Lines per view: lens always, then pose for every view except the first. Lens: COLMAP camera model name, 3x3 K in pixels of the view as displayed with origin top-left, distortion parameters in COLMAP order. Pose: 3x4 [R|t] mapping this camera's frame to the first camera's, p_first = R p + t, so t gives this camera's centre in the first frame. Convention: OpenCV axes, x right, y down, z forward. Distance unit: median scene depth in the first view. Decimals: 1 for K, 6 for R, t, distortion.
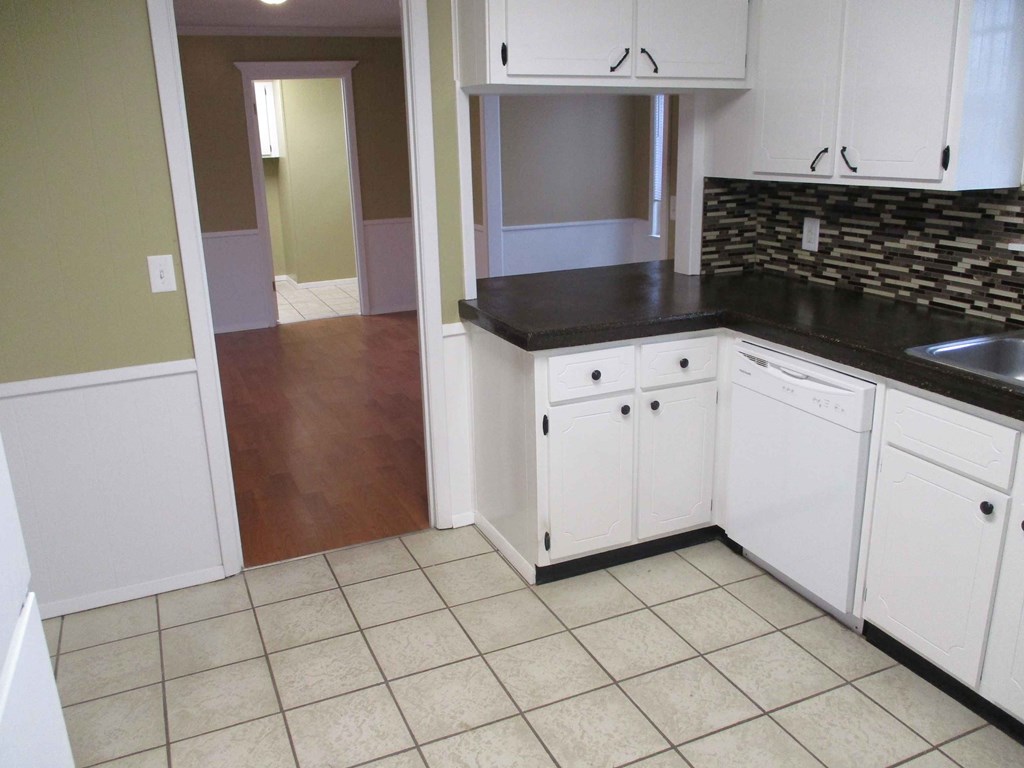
lens RADIAL K [[855.1, 0, 526.6], [0, 855.1, 382.0], [0, 0, 1]] dist [-0.034620, 0.020906]
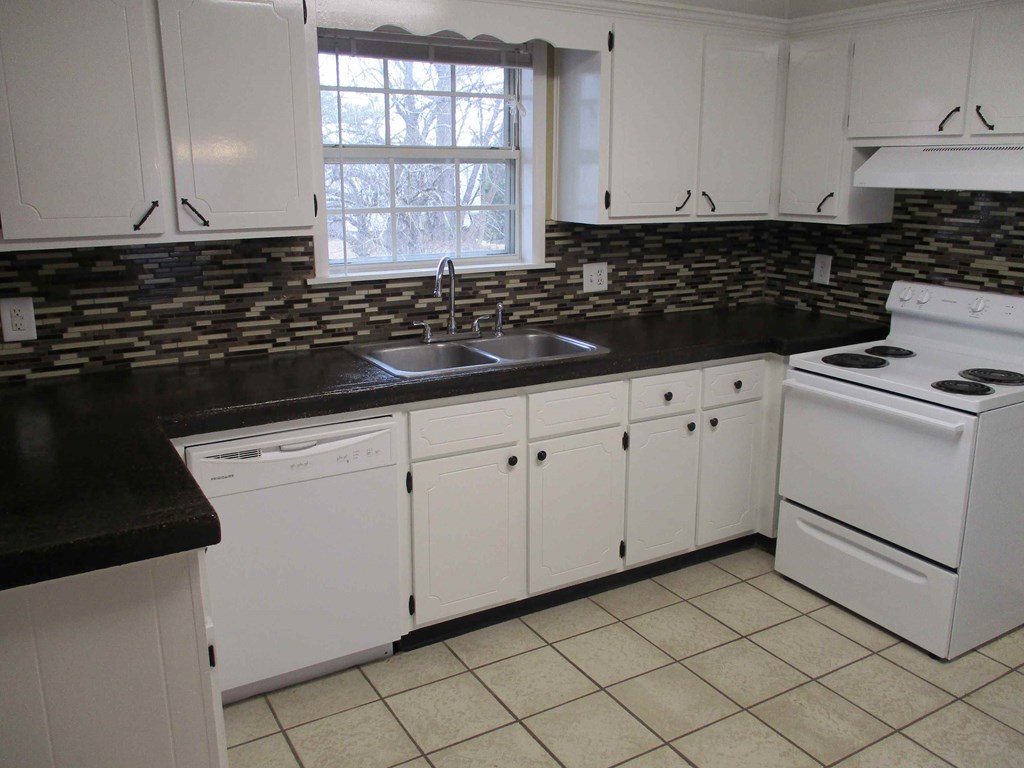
lens RADIAL K [[855.1, 0, 526.6], [0, 855.1, 382.0], [0, 0, 1]] dist [-0.034620, 0.020906]
pose [[-0.108020, -0.219444, 0.969627, -0.529929], [0.286287, 0.927151, 0.241724, -0.205888], [-0.952035, 0.303702, -0.037327, 0.730915]]
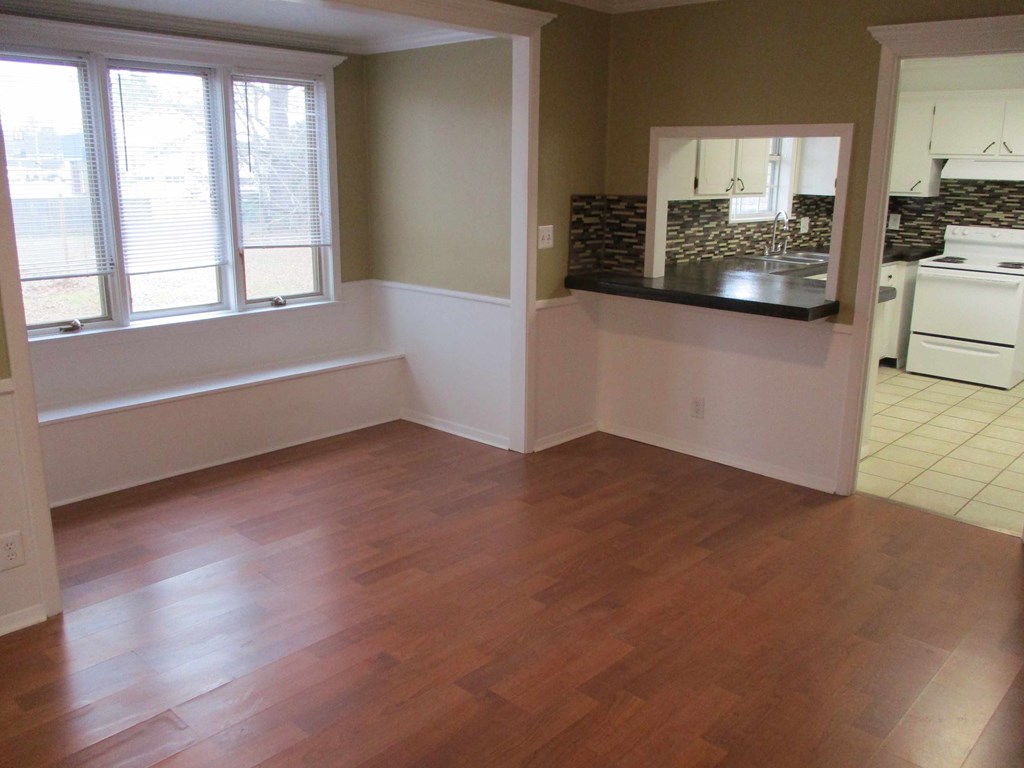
lens RADIAL K [[855.1, 0, 526.6], [0, 855.1, 382.0], [0, 0, 1]] dist [-0.034620, 0.020906]
pose [[-0.390304, -0.210574, 0.896282, -1.166825], [0.255694, 0.910406, 0.325240, -0.574548], [-0.884468, 0.356117, -0.301492, 2.060555]]
